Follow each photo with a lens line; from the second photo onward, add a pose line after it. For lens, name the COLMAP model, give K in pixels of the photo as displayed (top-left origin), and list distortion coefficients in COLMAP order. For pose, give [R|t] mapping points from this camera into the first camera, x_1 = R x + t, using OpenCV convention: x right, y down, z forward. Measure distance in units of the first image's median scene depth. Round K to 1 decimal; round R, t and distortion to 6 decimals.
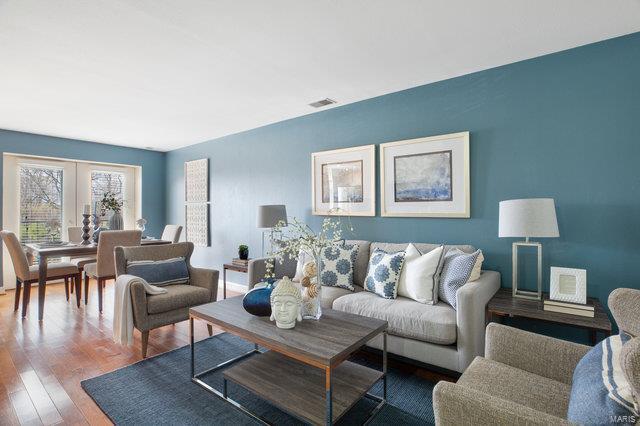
lens RADIAL K [[301.9, 0, 319.4], [0, 301.9, 215.3], [0, 0, 1]] dist [-0.040221, 0.000145]
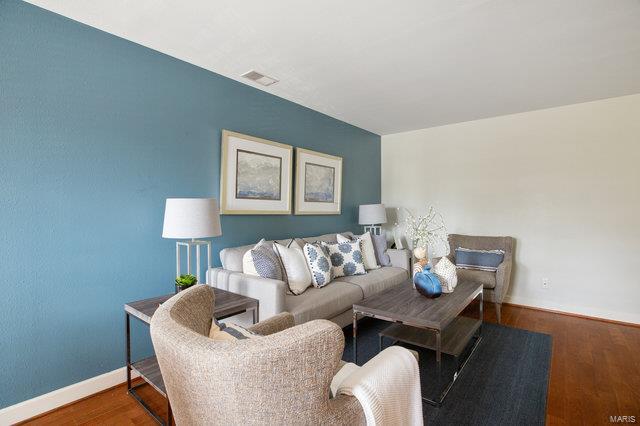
lens RADIAL K [[303.3, 0, 316.5], [0, 303.3, 215.6], [0, 0, 1]] dist [-0.033296, 0.001507]
pose [[0.017398, -0.026079, 0.999508, -0.928128], [0.005277, 0.999648, 0.025991, -0.019473], [-0.999835, 0.004822, 0.017530, 0.931866]]
